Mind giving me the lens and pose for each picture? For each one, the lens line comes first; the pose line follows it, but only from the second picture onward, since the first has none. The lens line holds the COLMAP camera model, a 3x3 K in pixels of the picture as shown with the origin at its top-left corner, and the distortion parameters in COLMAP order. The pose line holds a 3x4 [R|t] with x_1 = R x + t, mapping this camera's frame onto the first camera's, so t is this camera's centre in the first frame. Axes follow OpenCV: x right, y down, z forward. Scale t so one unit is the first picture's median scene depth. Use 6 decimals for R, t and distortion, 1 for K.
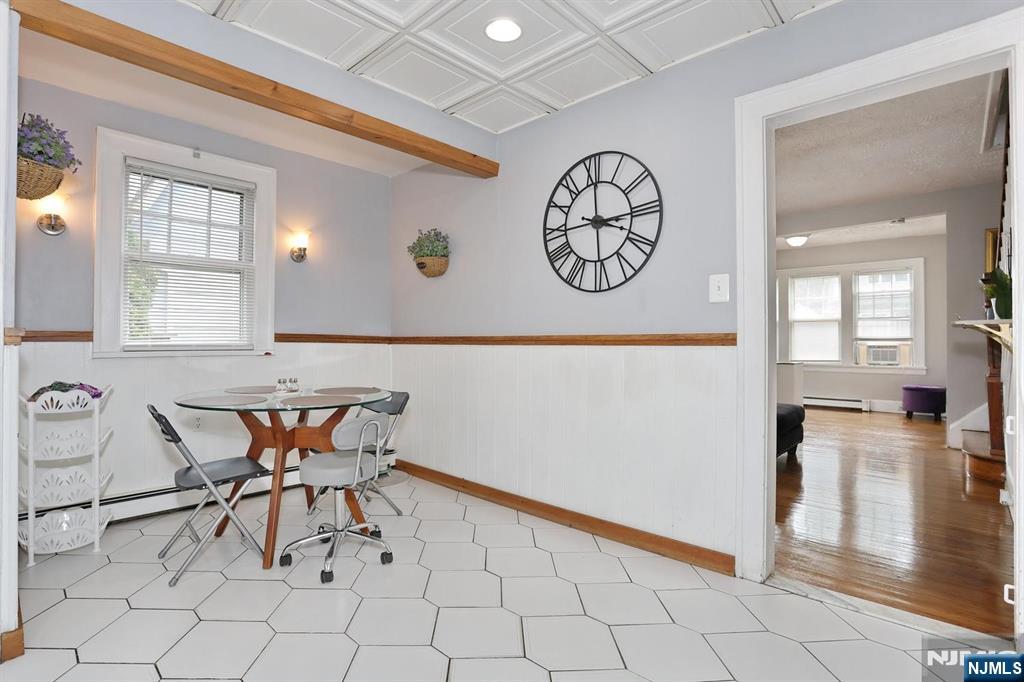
lens RADIAL K [[496.2, 0, 508.4], [0, 496.2, 339.5], [0, 0, 1]] dist [-0.058407, 0.019677]
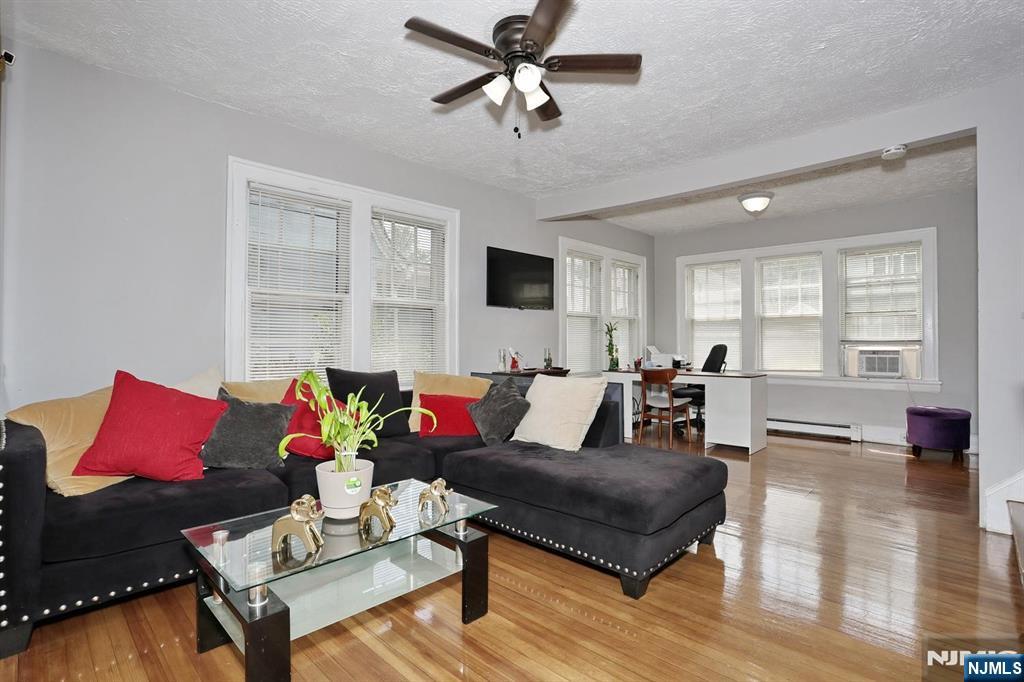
lens RADIAL K [[496.2, 0, 505.9], [0, 496.2, 339.2], [0, 0, 1]] dist [-0.058407, 0.019677]
pose [[0.999897, 0.000718, -0.014341, 0.506318], [-0.000788, 0.999988, -0.004844, -0.002082], [0.014337, 0.004855, 0.999885, 0.600808]]
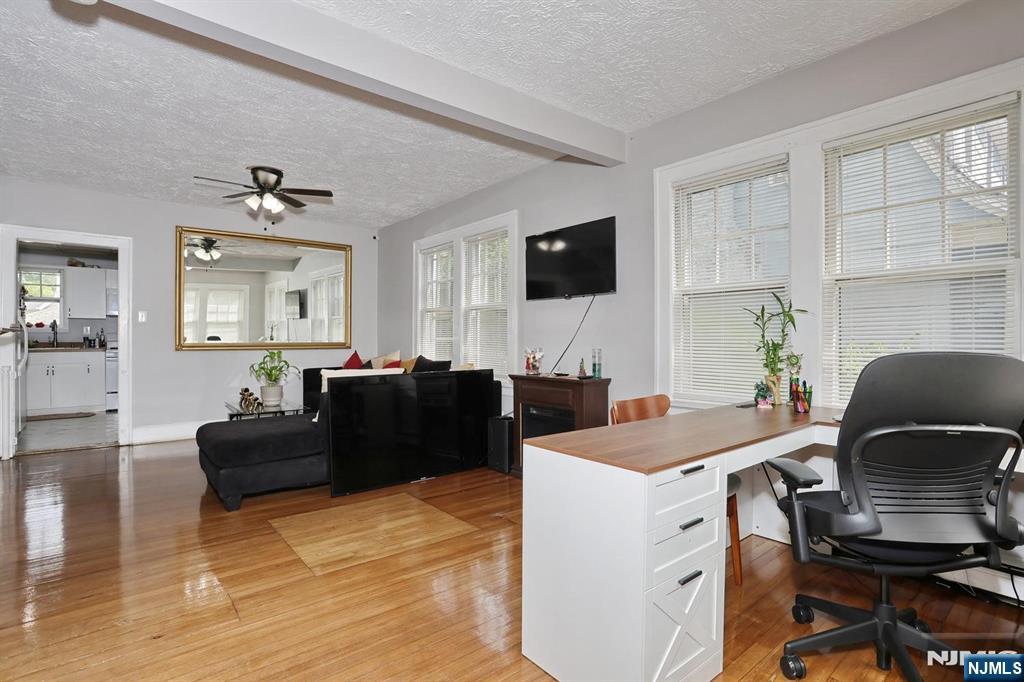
lens RADIAL K [[496.2, 0, 505.2], [0, 496.2, 335.6], [0, 0, 1]] dist [-0.058407, 0.019677]
pose [[-0.133297, 0.001804, -0.991074, 1.733650], [0.005956, 0.999982, 0.001019, -0.014283], [0.991058, -0.005767, -0.133306, 2.113287]]
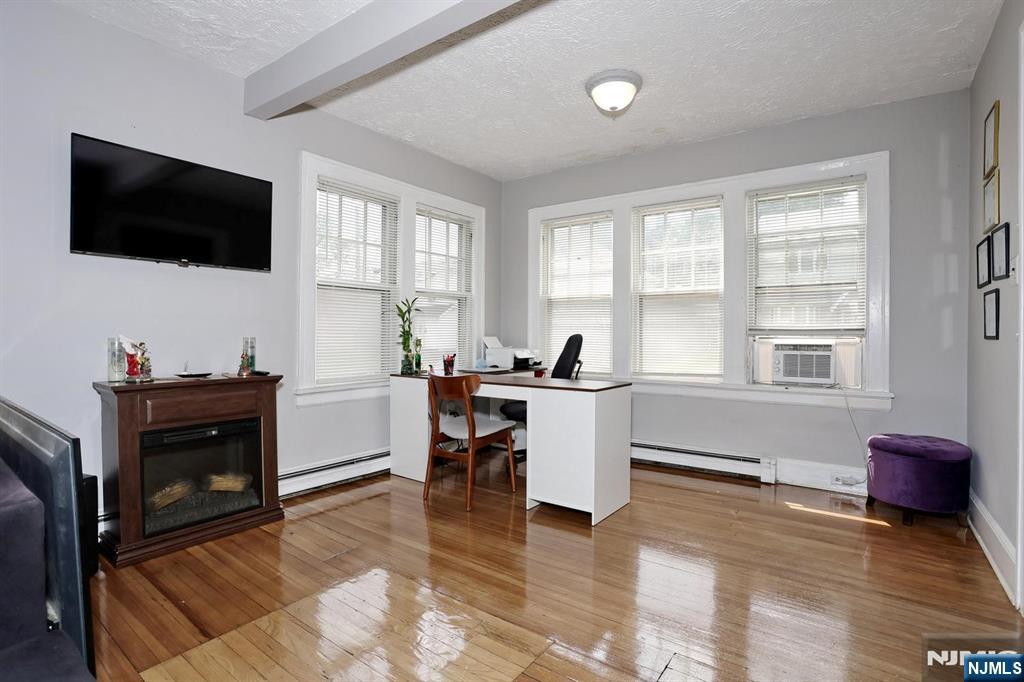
lens RADIAL K [[496.2, 0, 505.2], [0, 496.2, 338.4], [0, 0, 1]] dist [-0.058407, 0.019677]
pose [[0.993488, 0.006081, 0.113775, 0.966438], [-0.007039, 0.999943, 0.008026, 0.009510], [-0.113720, -0.008775, 0.993474, 1.253395]]
